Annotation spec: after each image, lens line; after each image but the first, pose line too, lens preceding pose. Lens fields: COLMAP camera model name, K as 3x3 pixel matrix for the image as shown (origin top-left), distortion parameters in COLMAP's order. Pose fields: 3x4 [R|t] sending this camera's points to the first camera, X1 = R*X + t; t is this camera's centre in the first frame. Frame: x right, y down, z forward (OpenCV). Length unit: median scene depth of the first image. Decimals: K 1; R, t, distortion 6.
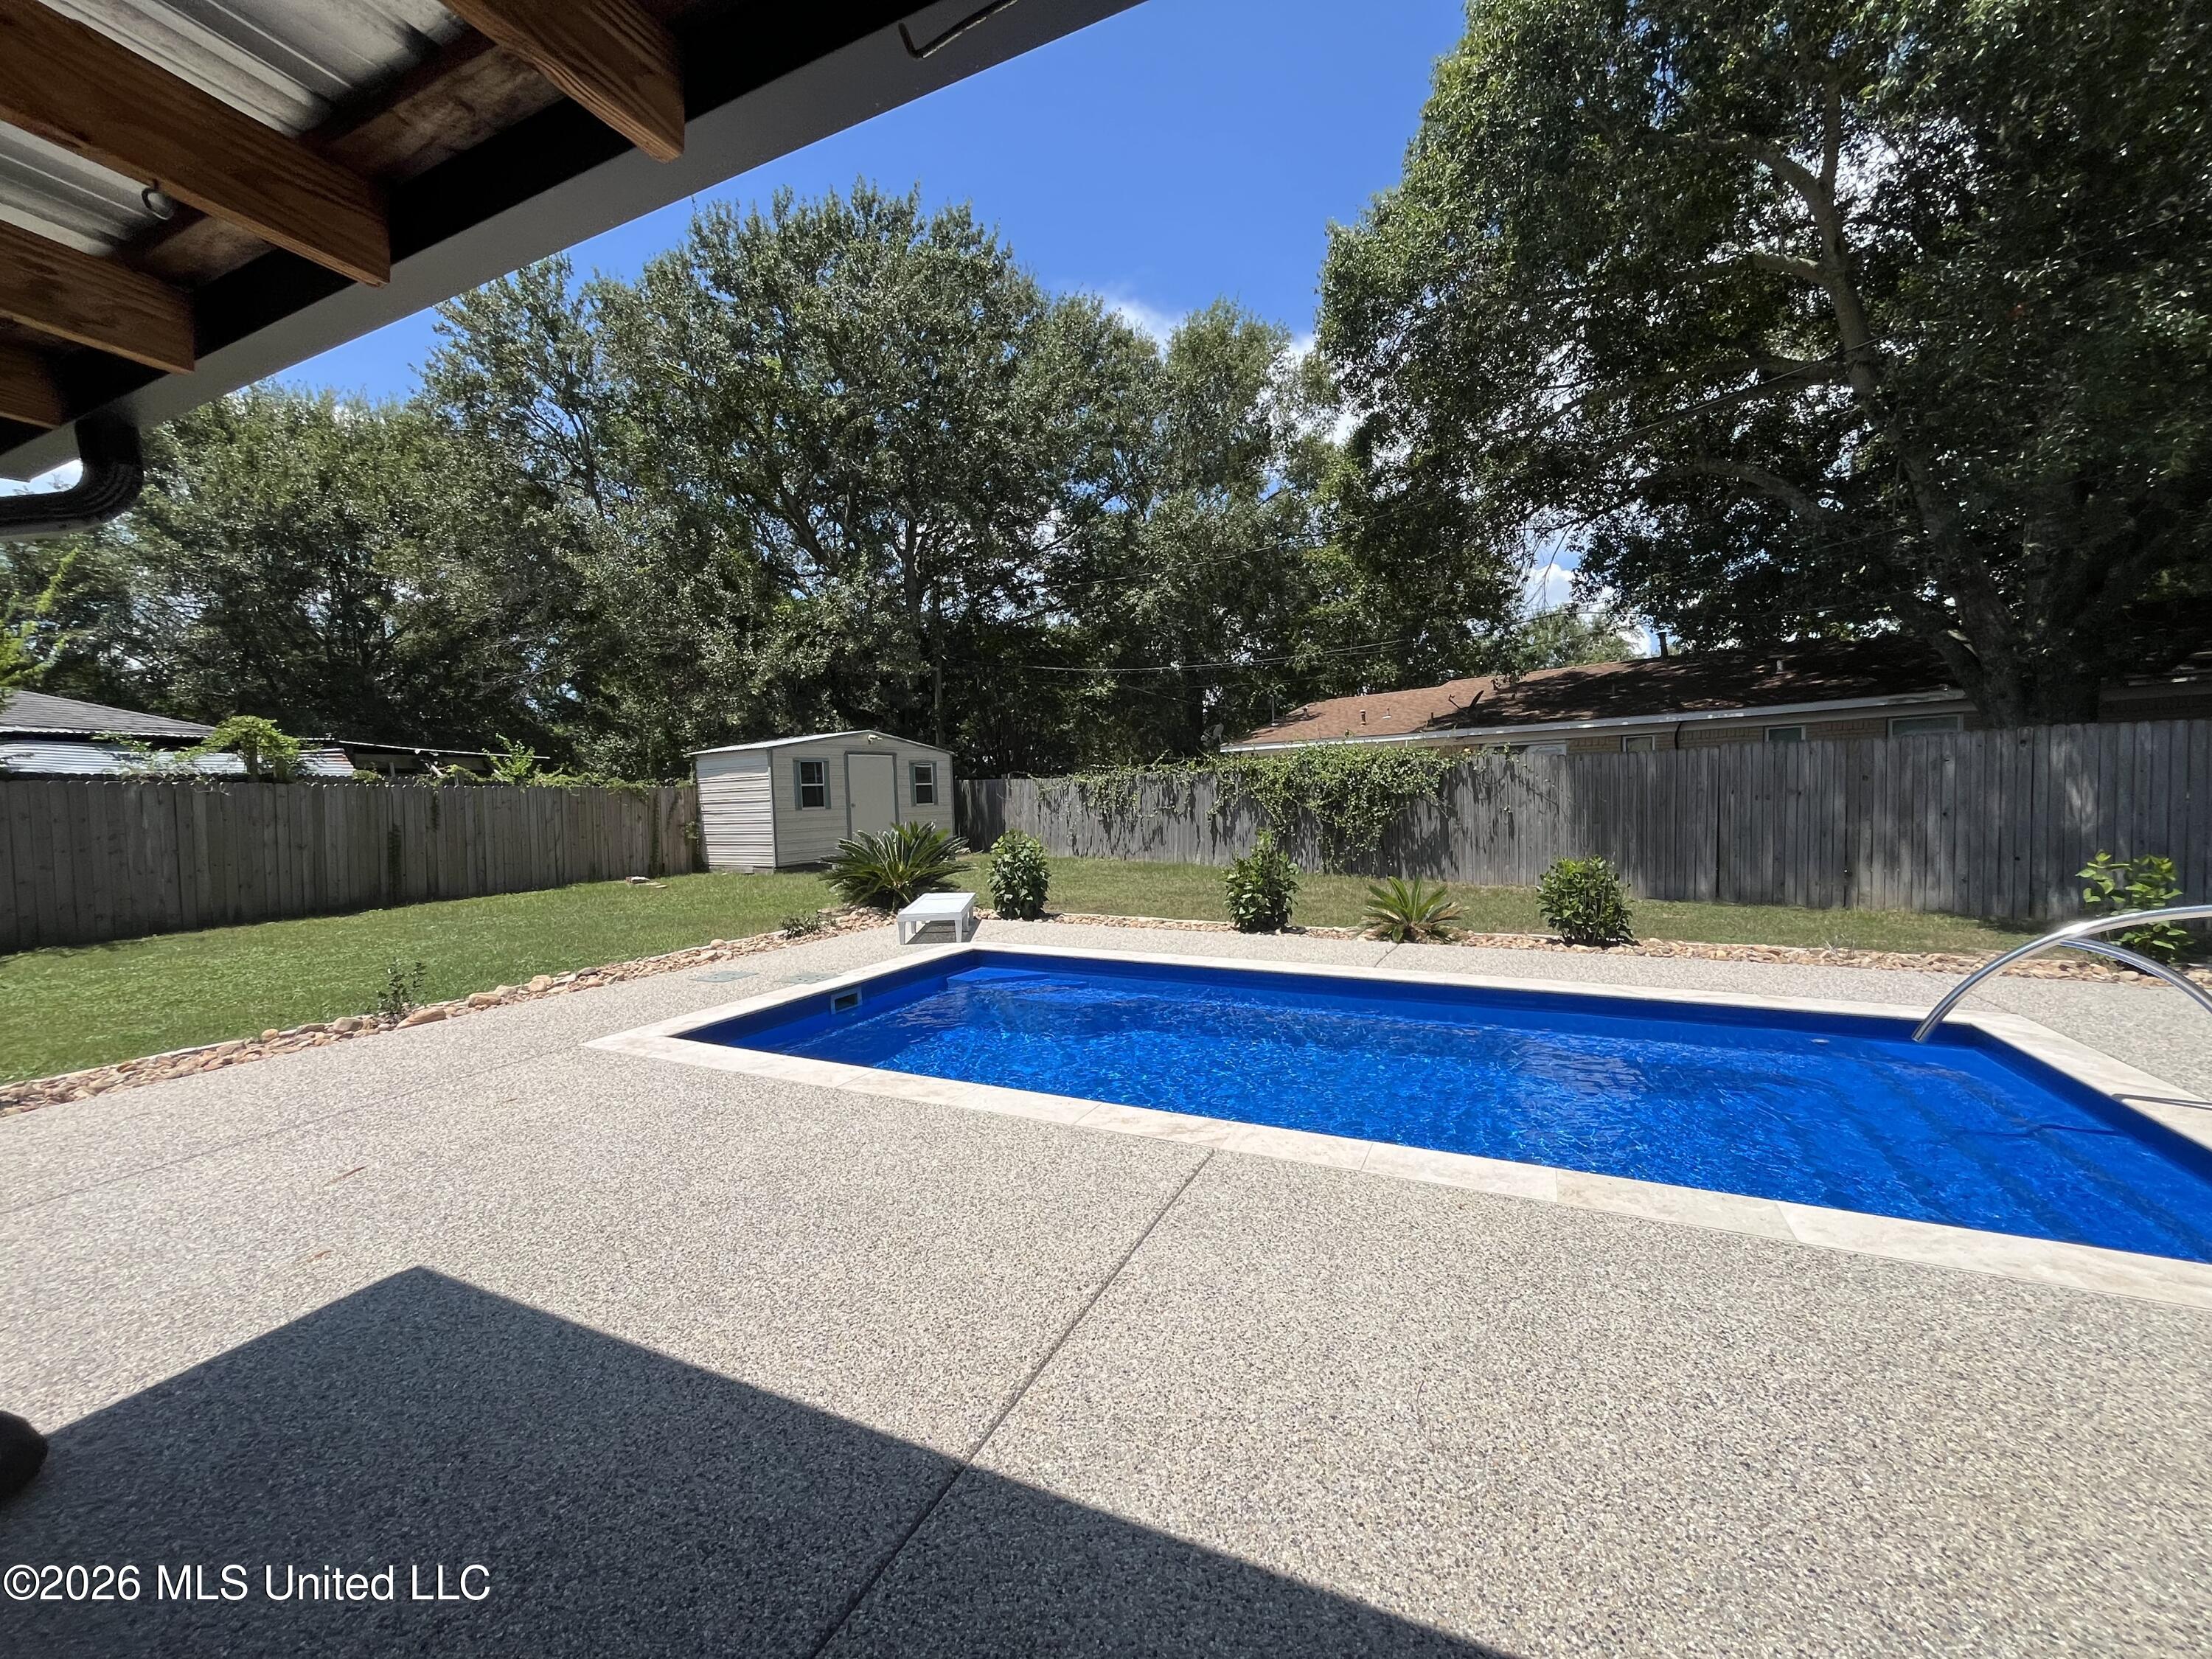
lens RADIAL K [[892.7, 0, 1104.0], [0, 892.7, 833.5], [0, 0, 1]] dist [-0.002249, -0.000468]
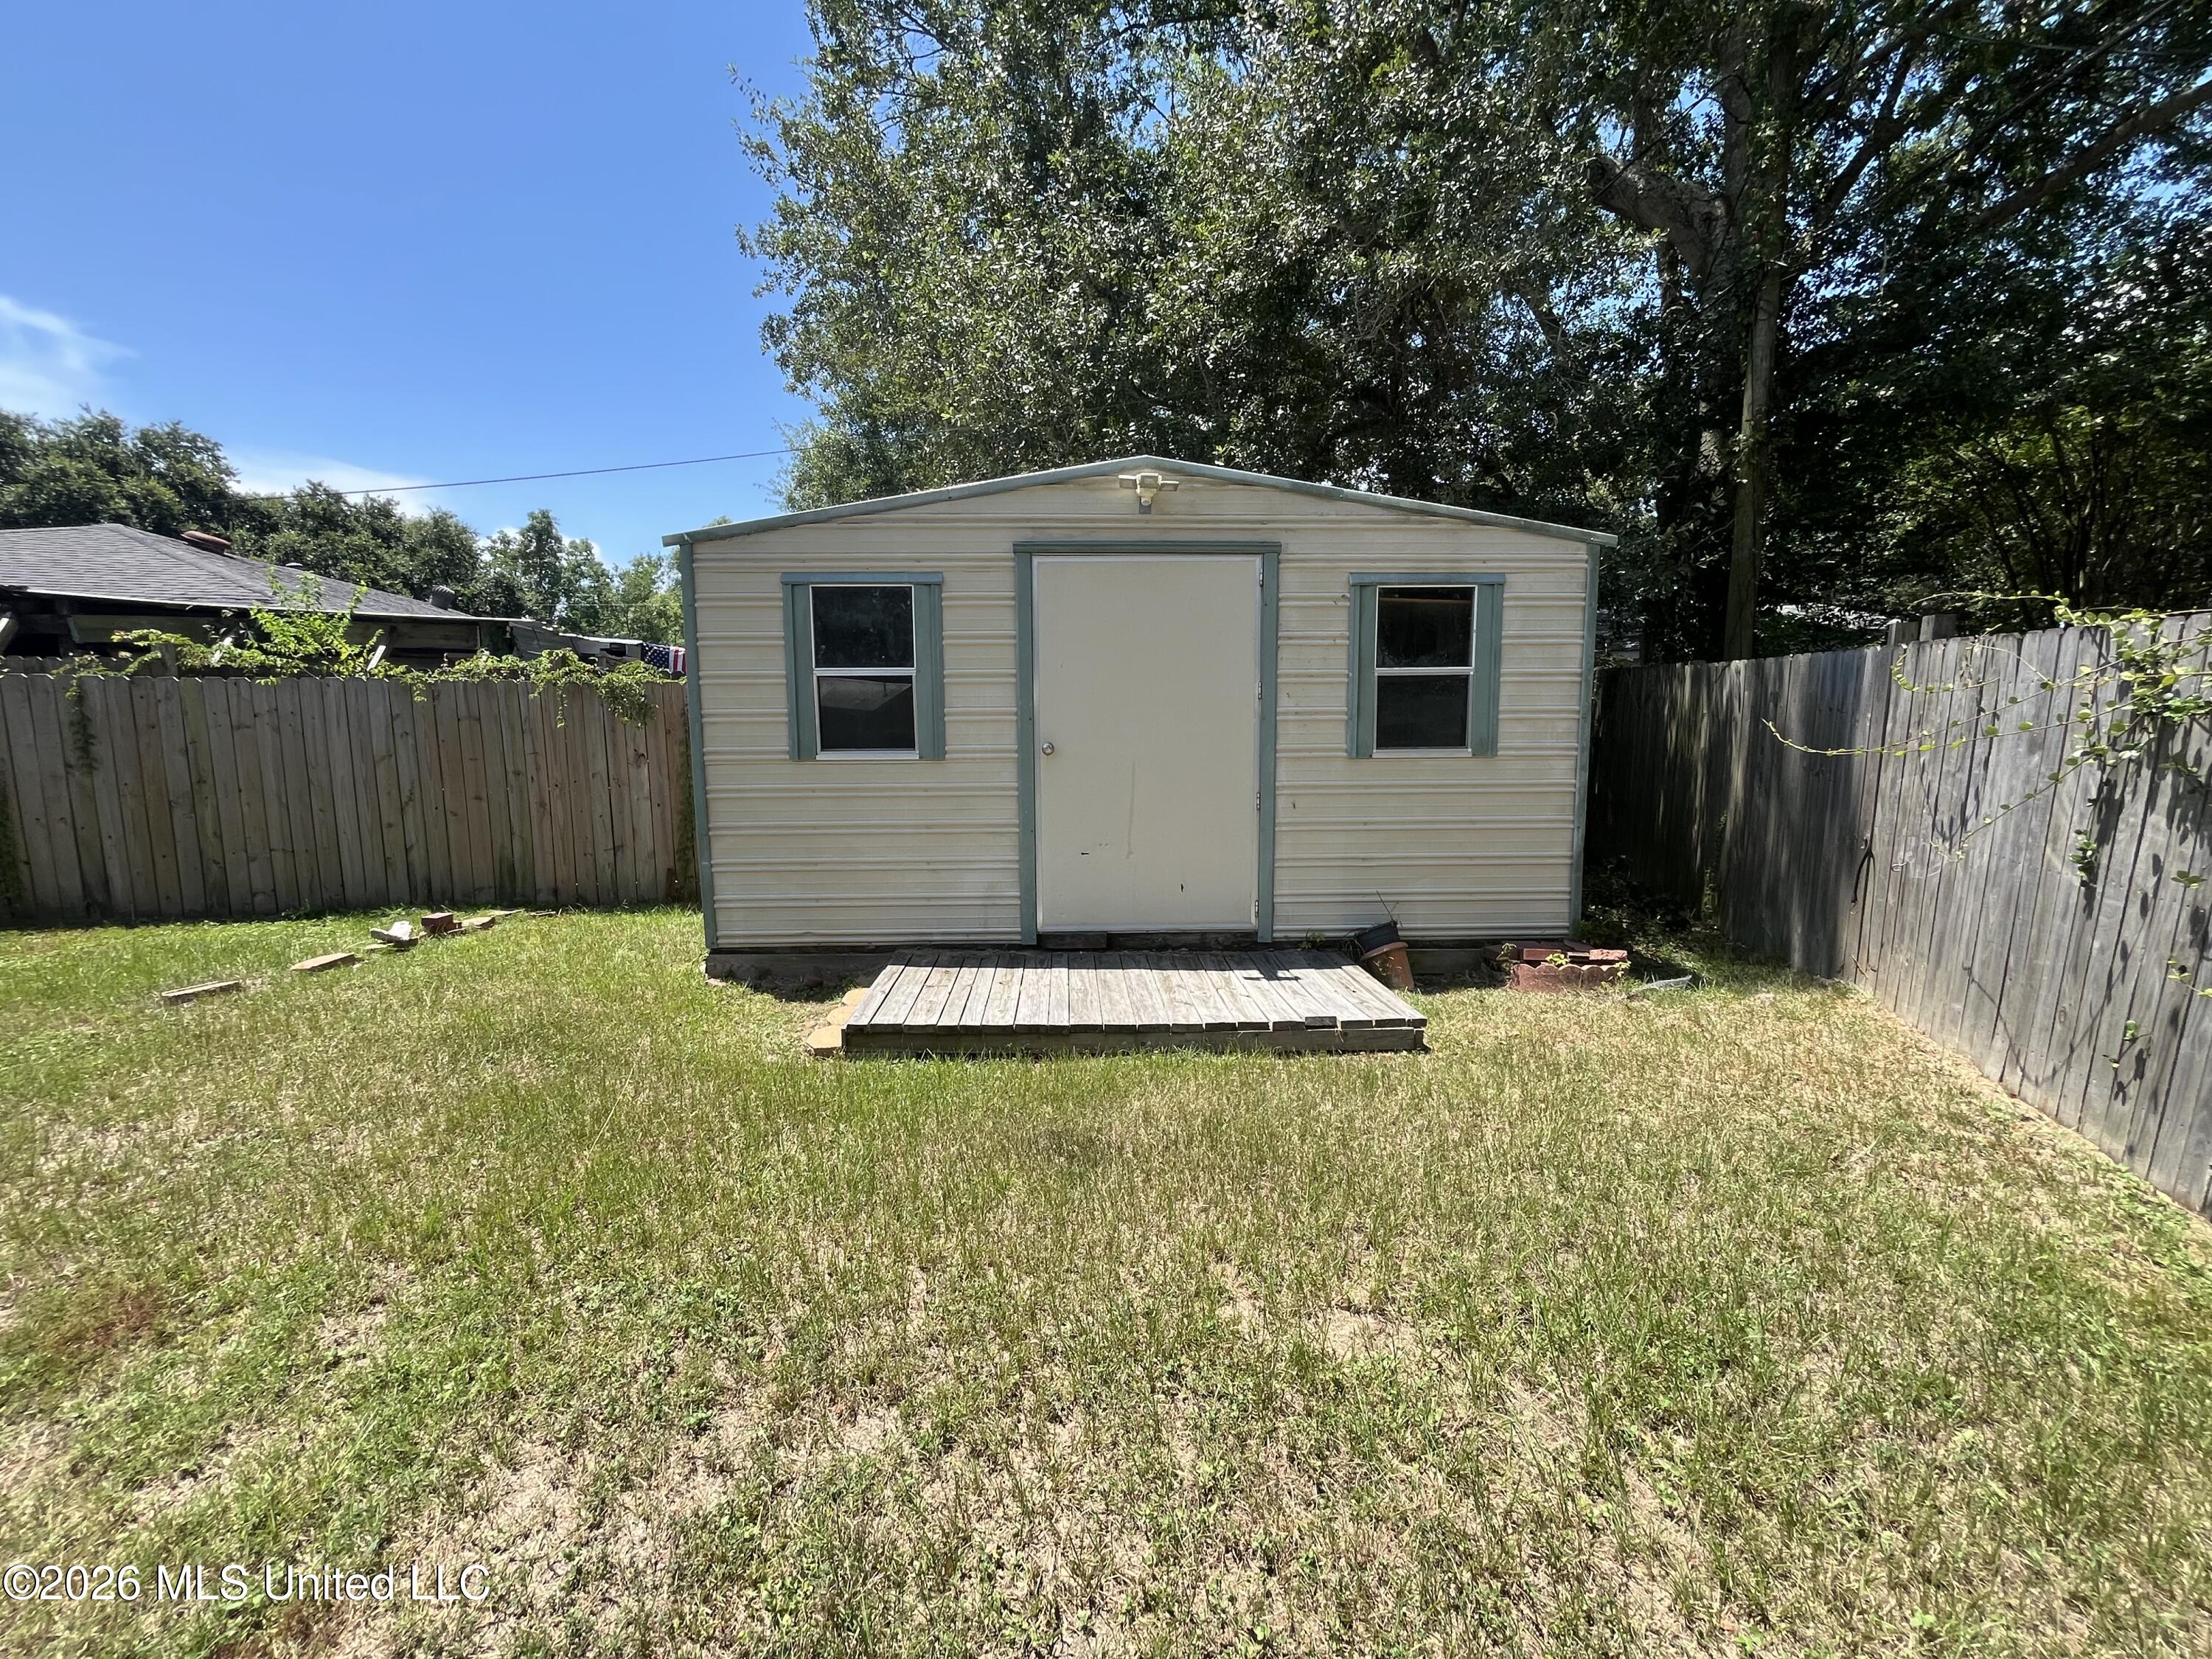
lens RADIAL K [[892.7, 0, 1096.7], [0, 892.7, 839.2], [0, 0, 1]] dist [-0.002249, -0.000468]
pose [[0.568292, 0.130282, -0.812447, -0.089651], [-0.046689, 0.990900, 0.126240, -0.069022], [0.821501, -0.033809, 0.569204, 1.508964]]
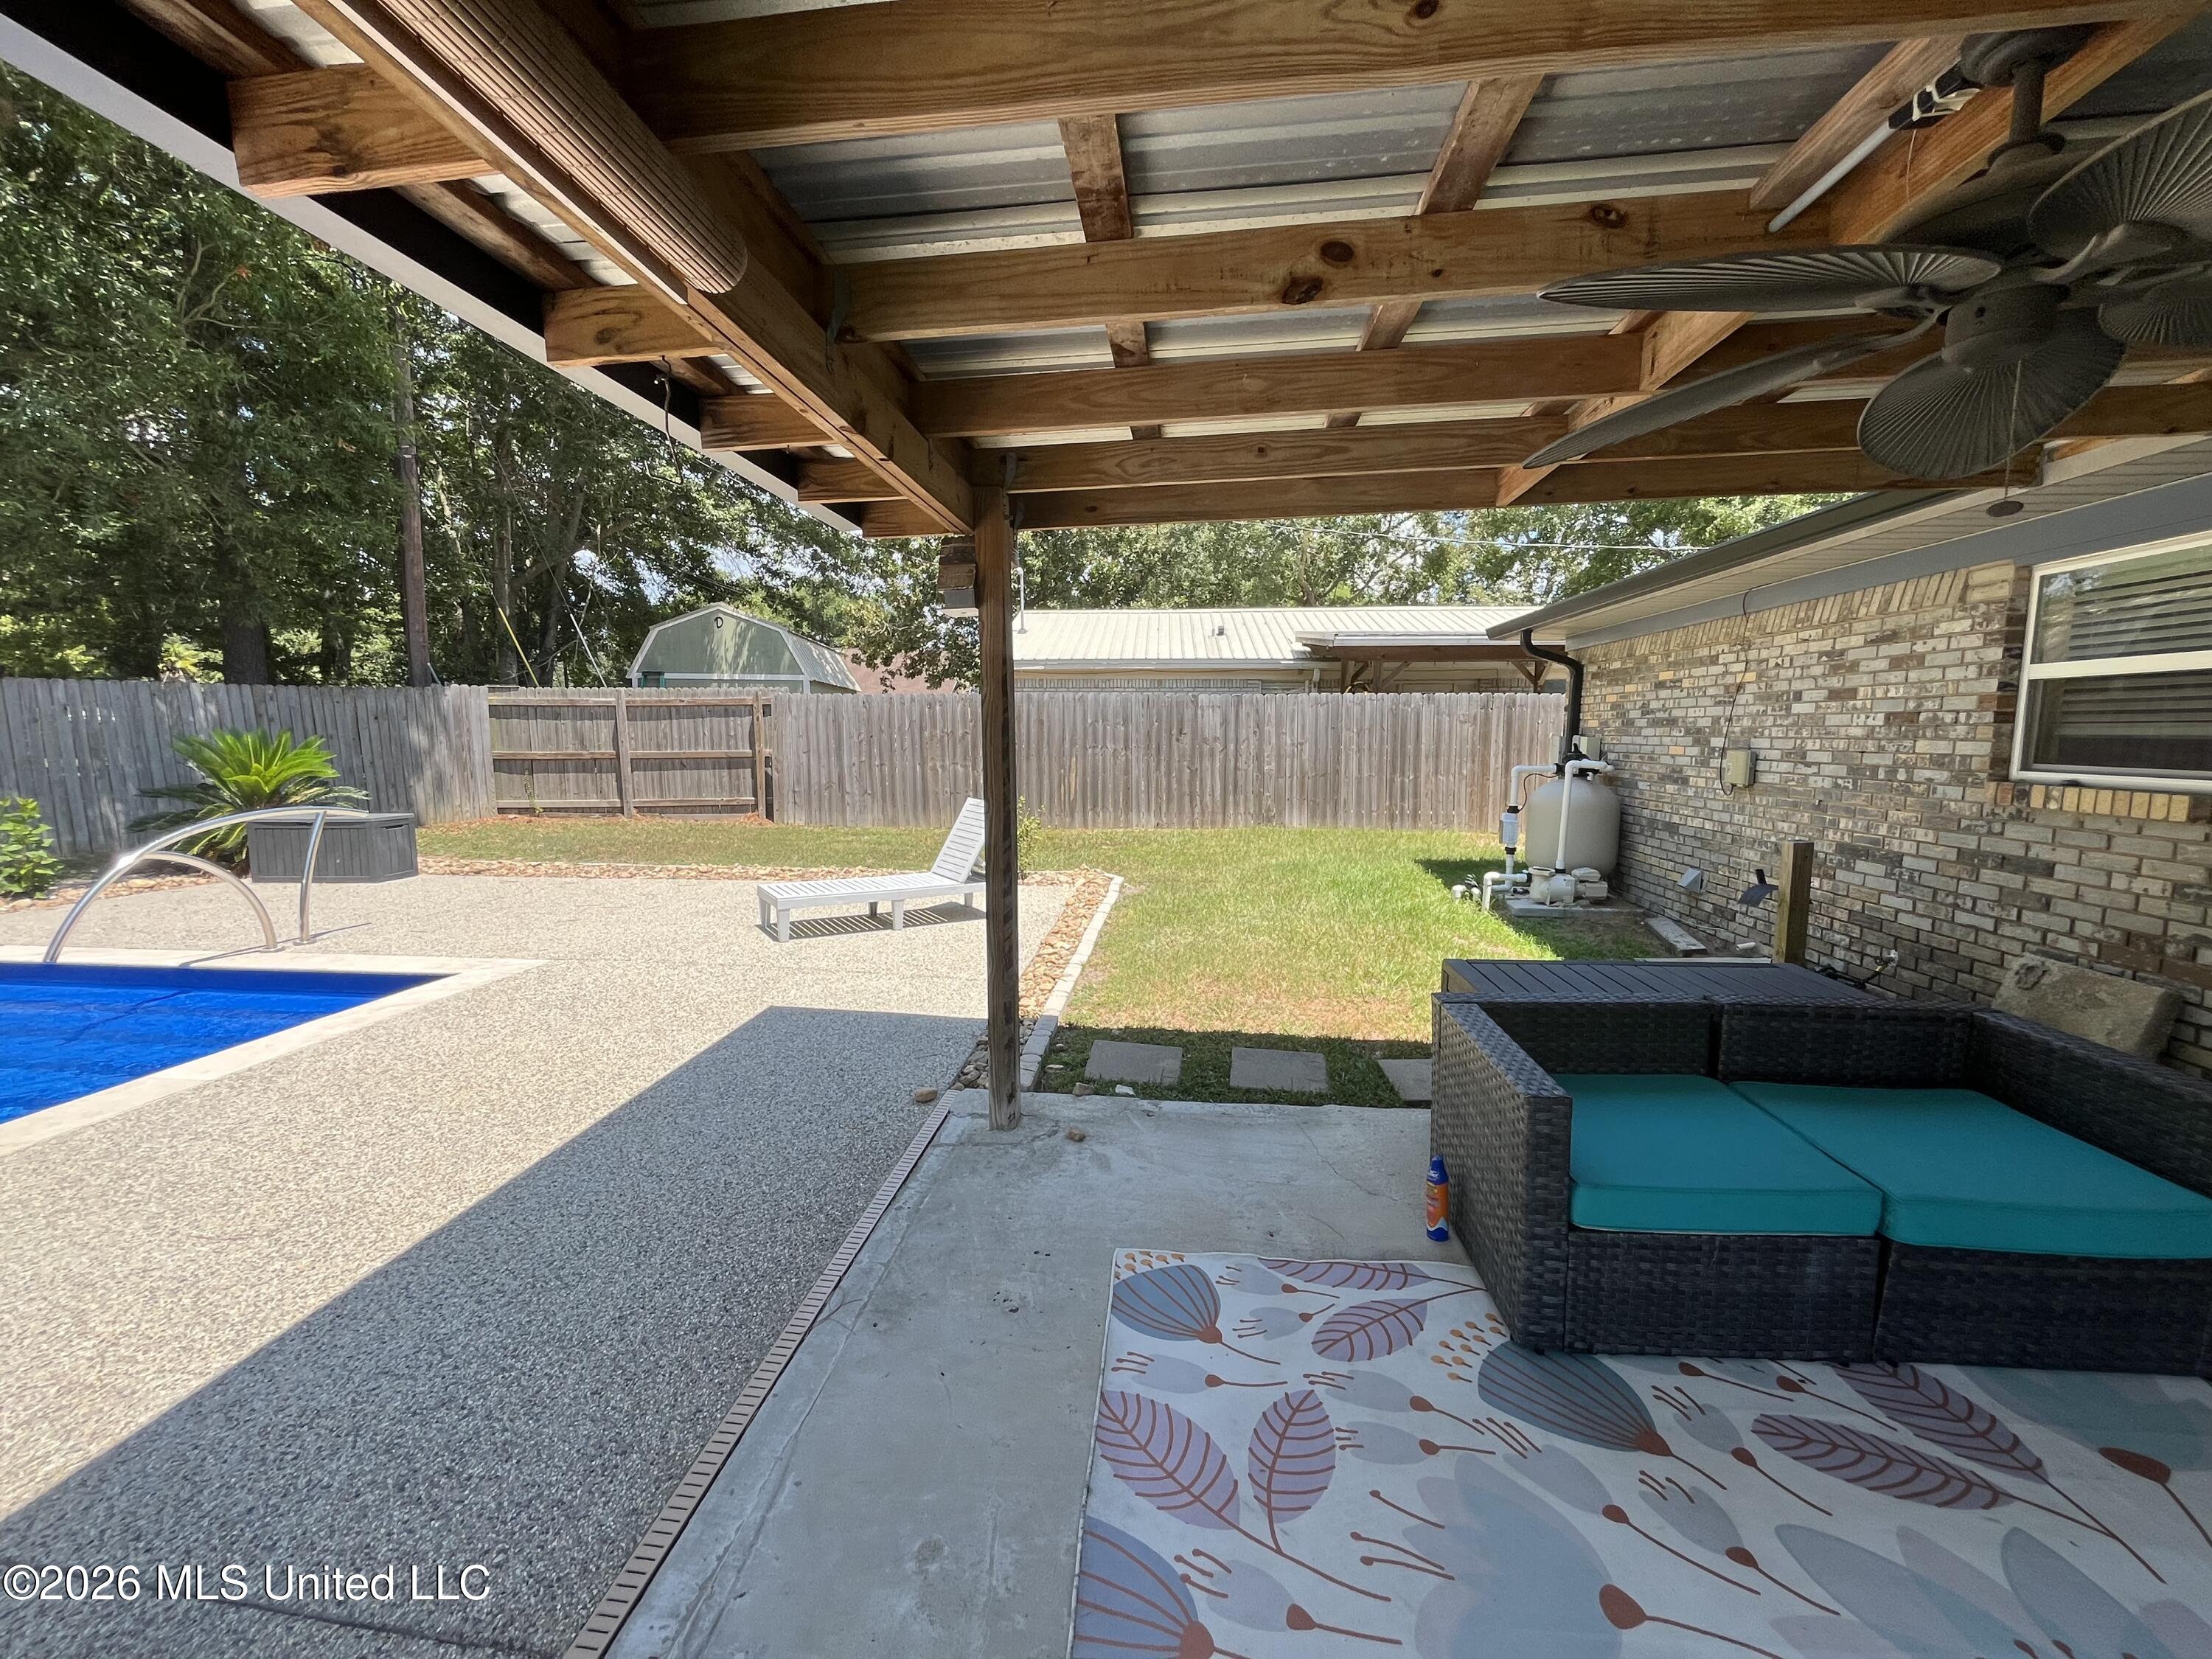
lens RADIAL K [[892.7, 0, 1098.6], [0, 892.7, 828.7], [0, 0, 1]] dist [-0.002249, -0.000468]
pose [[-0.332968, -0.089566, 0.938675, -0.222354], [0.043230, 0.992982, 0.110082, -0.000091], [-0.941947, 0.077233, -0.326759, 0.041243]]
